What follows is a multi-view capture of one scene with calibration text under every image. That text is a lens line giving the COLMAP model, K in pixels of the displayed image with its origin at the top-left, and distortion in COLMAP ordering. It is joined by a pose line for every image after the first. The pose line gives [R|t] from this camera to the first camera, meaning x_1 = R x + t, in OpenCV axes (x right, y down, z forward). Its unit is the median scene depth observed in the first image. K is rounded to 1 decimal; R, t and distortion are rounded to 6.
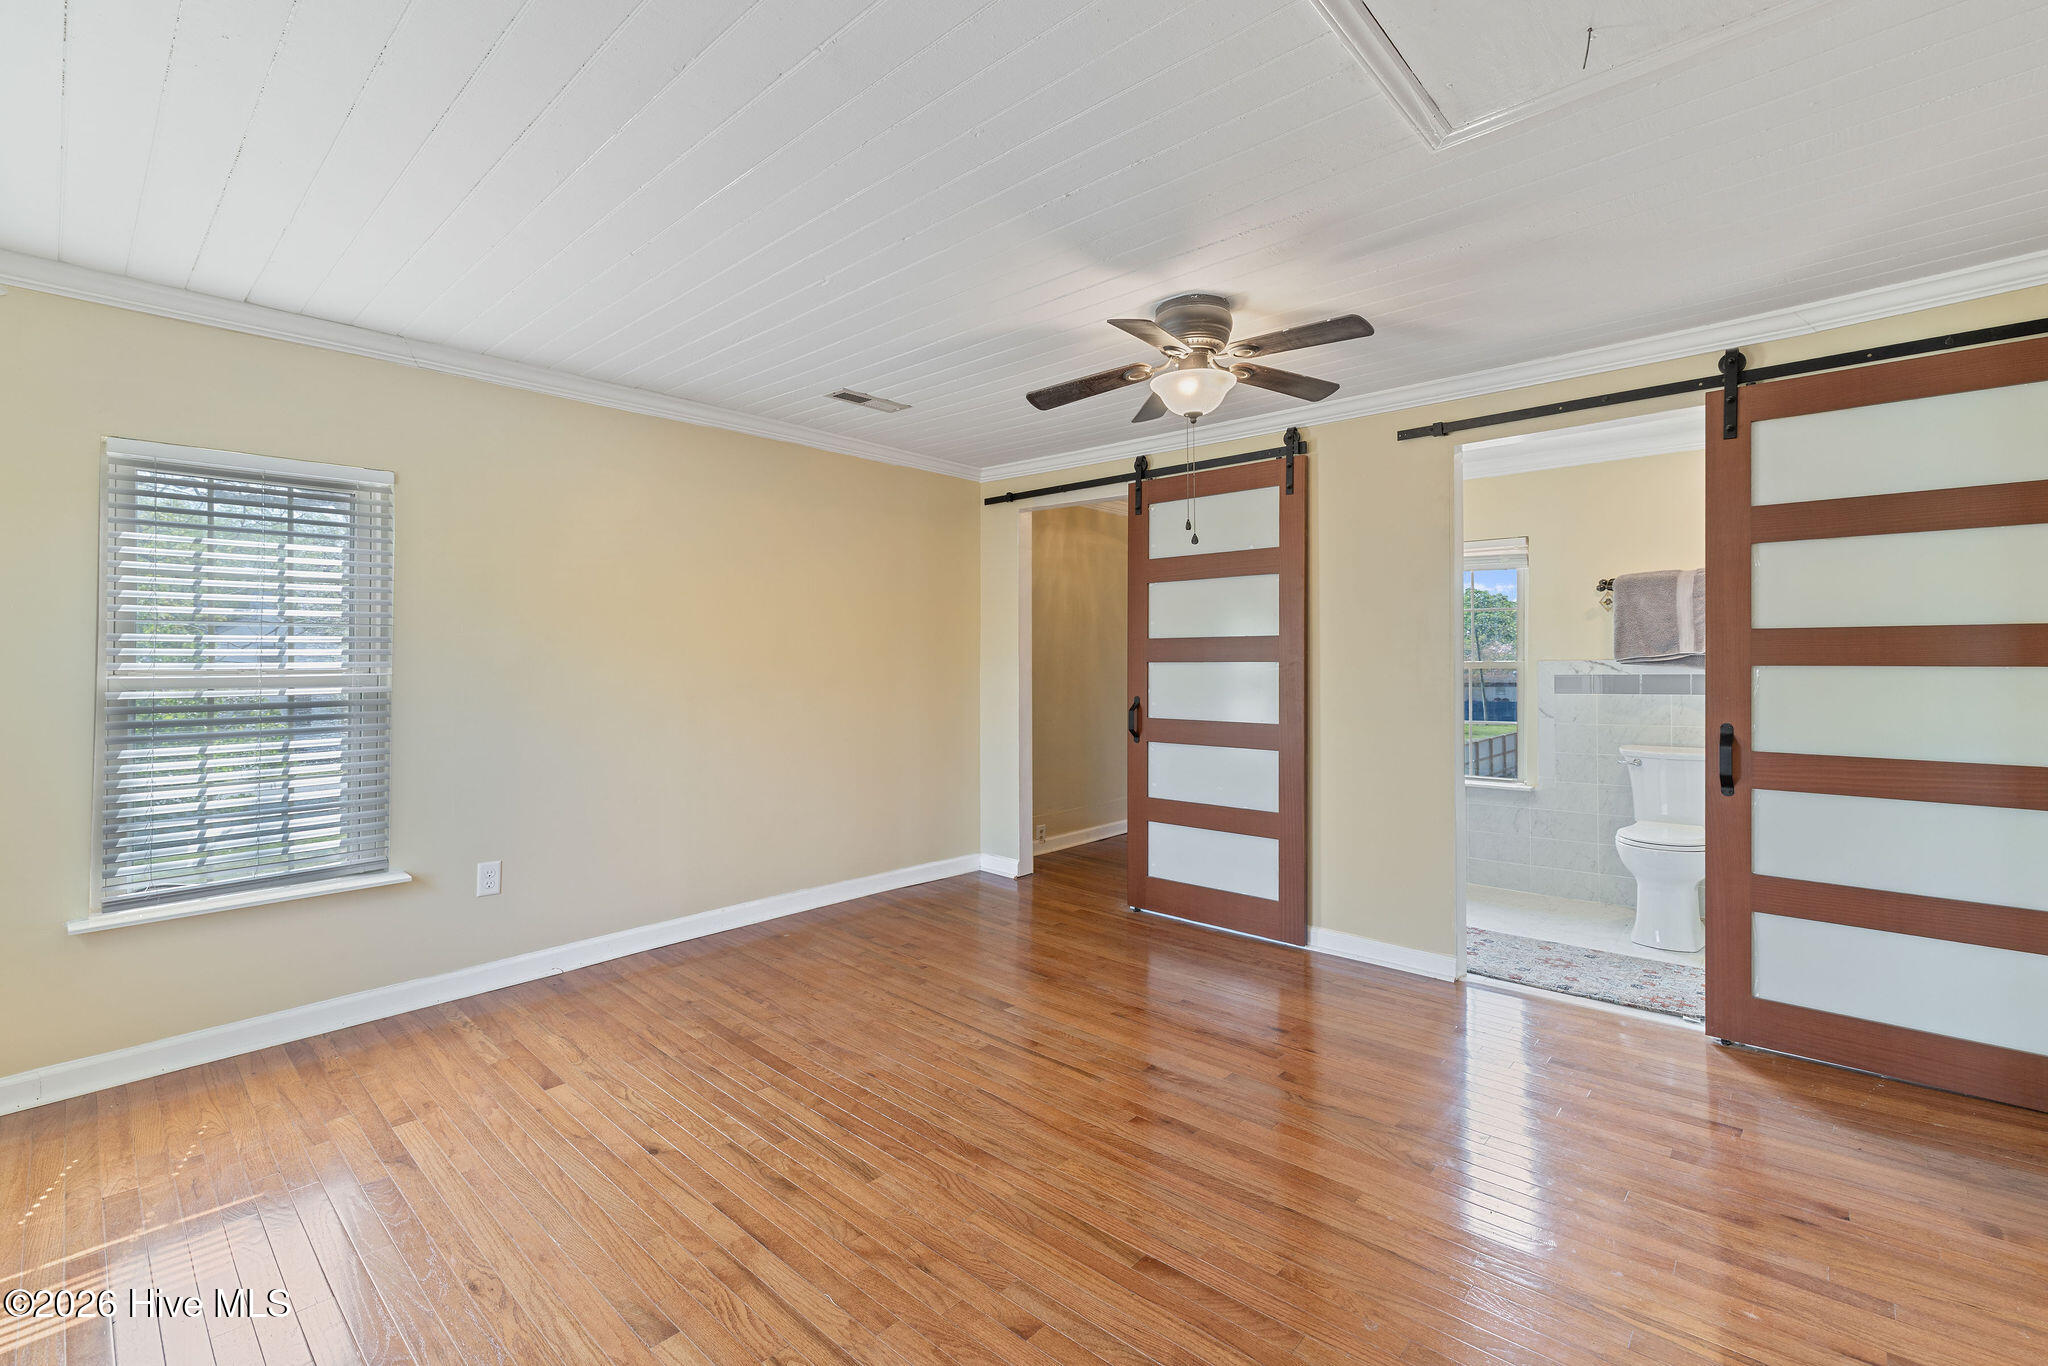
lens RADIAL K [[890.5, 0, 1029.2], [0, 890.5, 678.9], [0, 0, 1]] dist [0.000399, 0.000054]
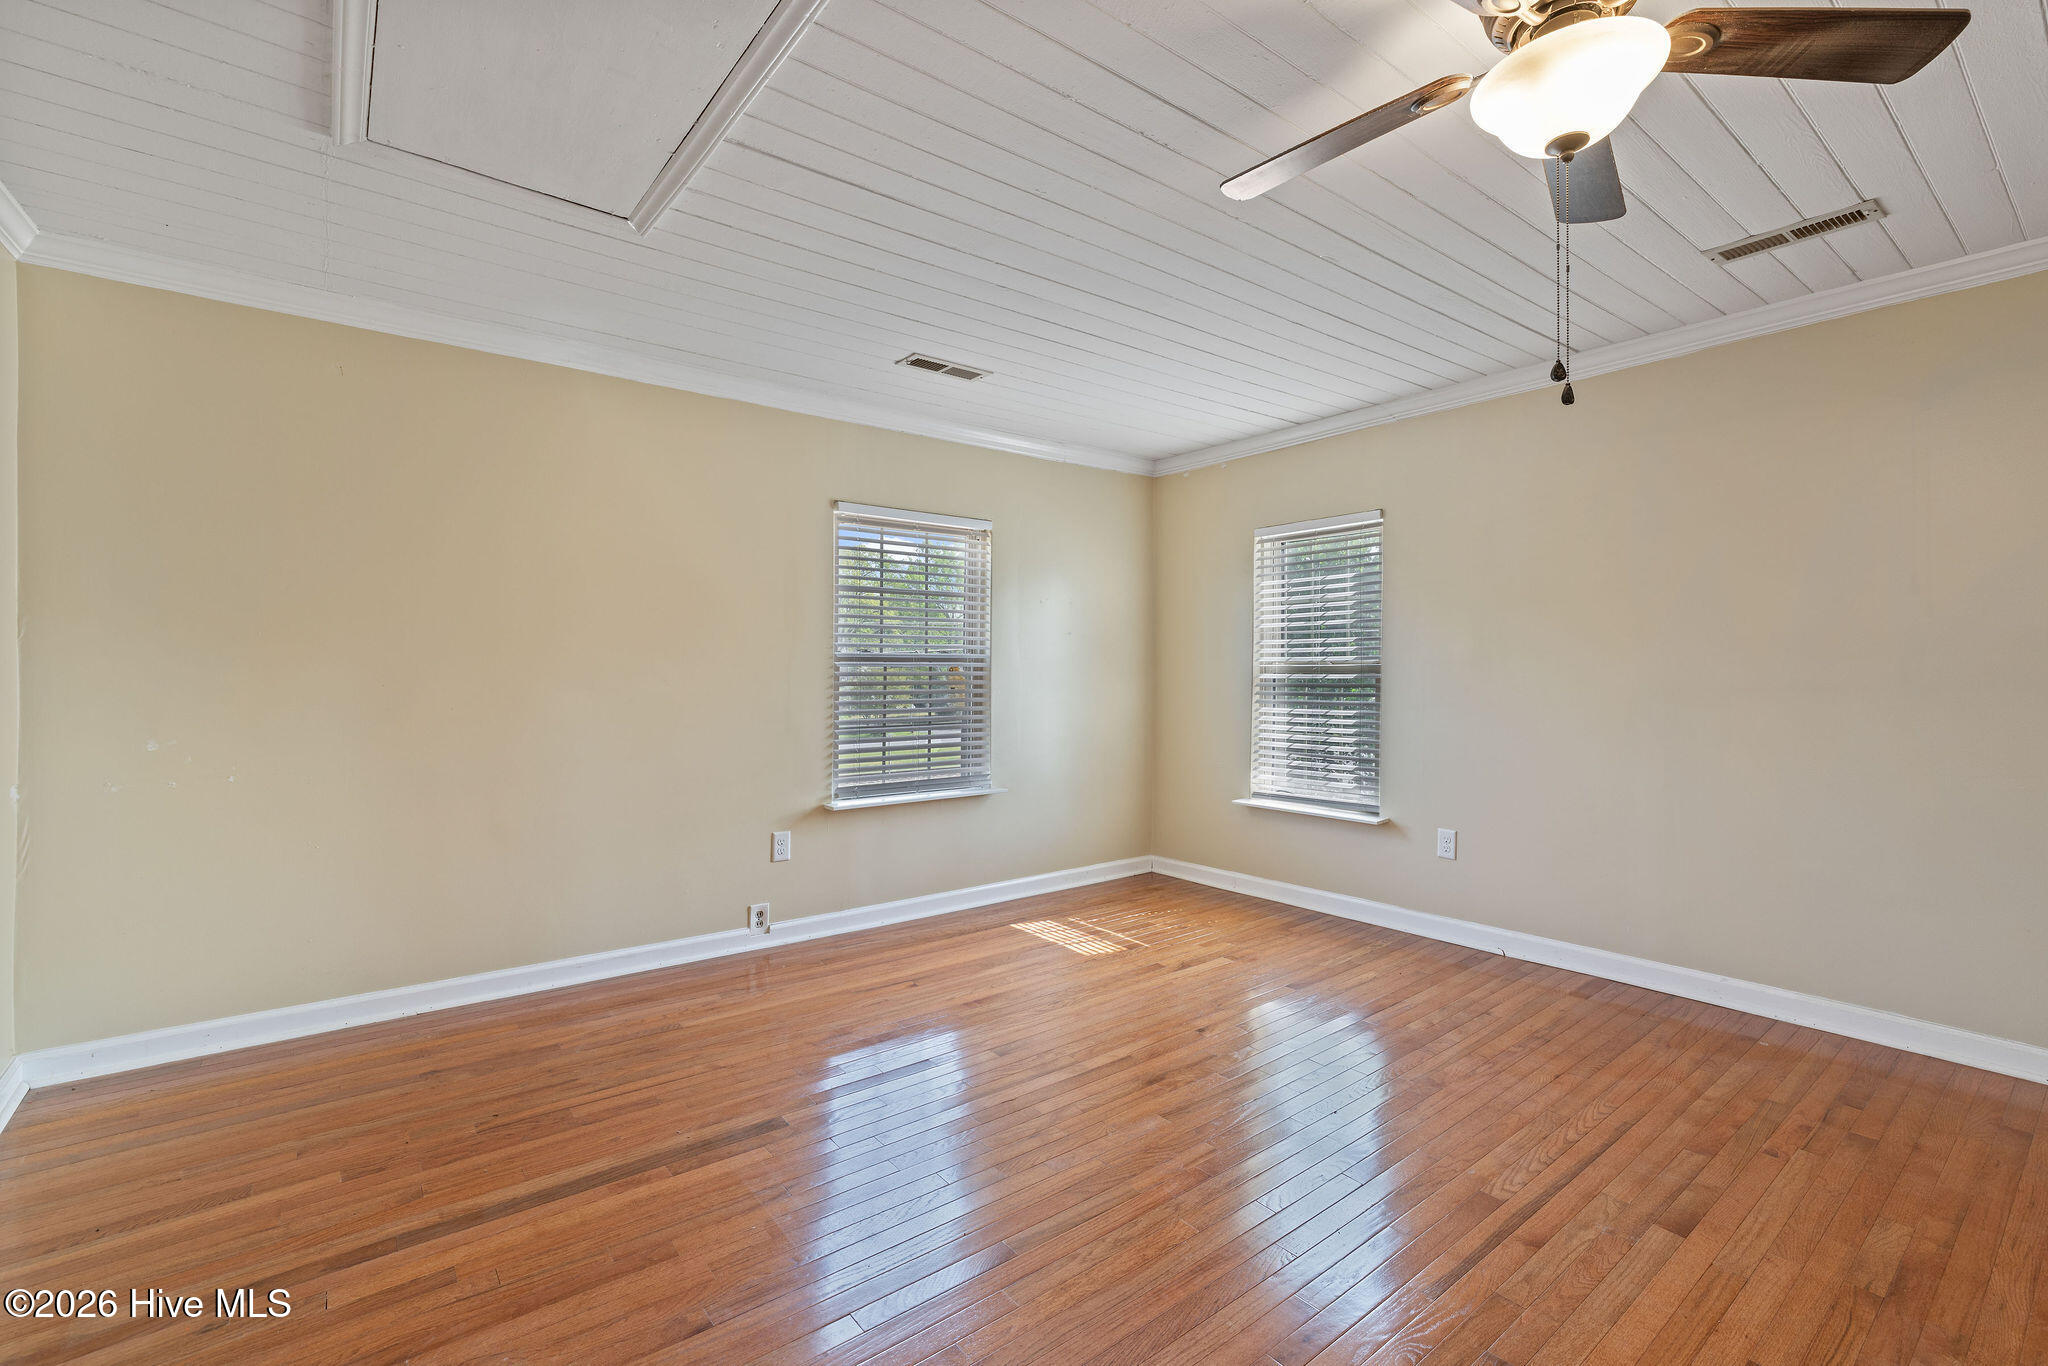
lens RADIAL K [[890.5, 0, 1029.2], [0, 890.5, 678.9], [0, 0, 1]] dist [0.000399, 0.000054]
pose [[-0.160095, 0.017479, -0.986947, 0.635264], [-0.018713, 0.999610, 0.020738, -0.001160], [0.986924, 0.021789, -0.159706, 0.681811]]
